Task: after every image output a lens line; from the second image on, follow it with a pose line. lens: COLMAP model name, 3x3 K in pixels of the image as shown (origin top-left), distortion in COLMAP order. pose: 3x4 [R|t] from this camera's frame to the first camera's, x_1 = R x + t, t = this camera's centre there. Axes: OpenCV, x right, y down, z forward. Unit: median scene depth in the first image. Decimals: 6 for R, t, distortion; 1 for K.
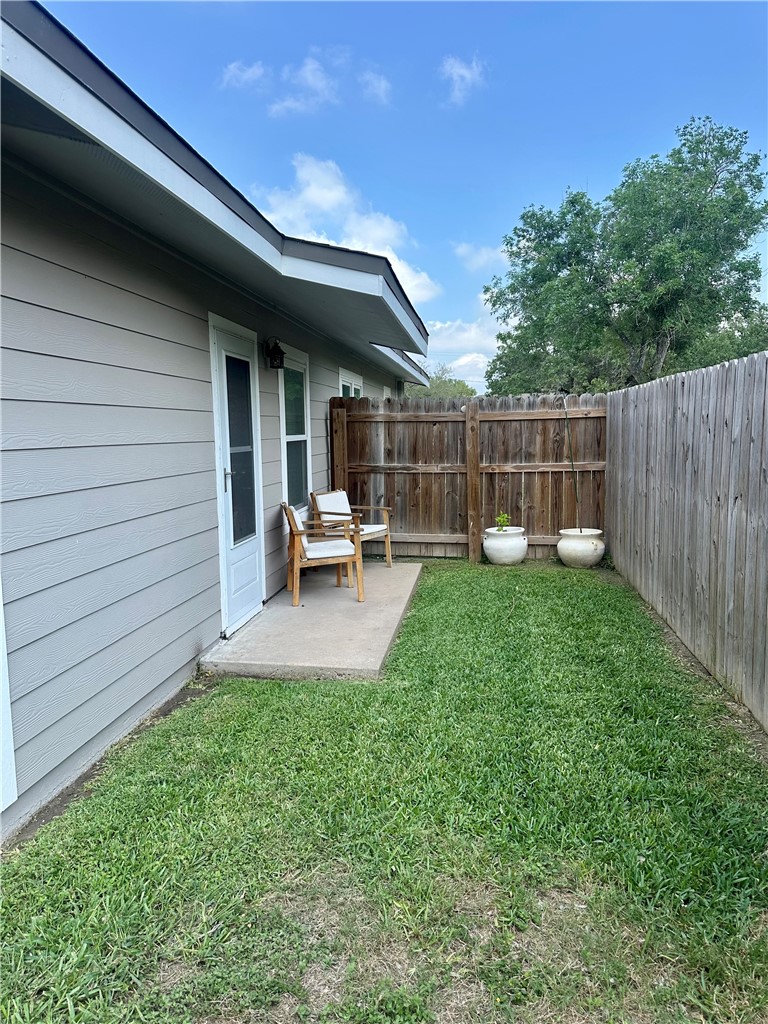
lens RADIAL K [[714.3, 0, 384.0], [0, 714.3, 512.0], [0, 0, 1]] dist [0.031334, -0.001067]
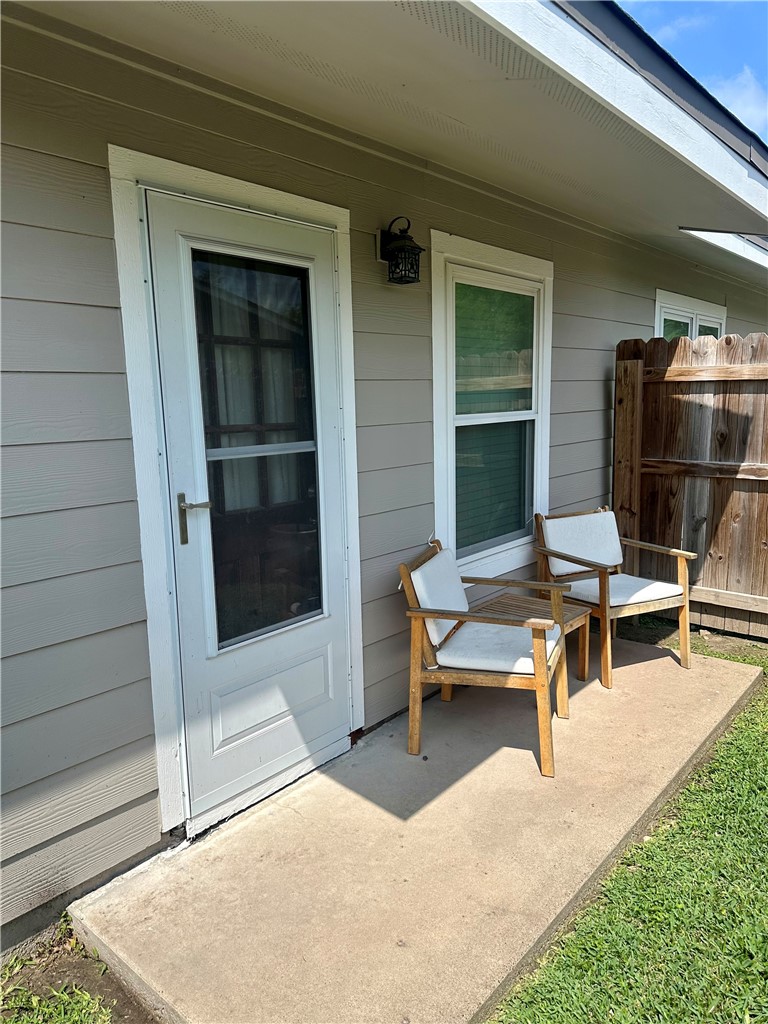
lens RADIAL K [[714.3, 0, 384.0], [0, 714.3, 512.0], [0, 0, 1]] dist [0.031334, -0.001067]
pose [[0.839759, 0.075174, -0.537731, 0.099395], [-0.047112, 0.996722, 0.065767, -0.060188], [0.540912, -0.029894, 0.840548, 0.466705]]
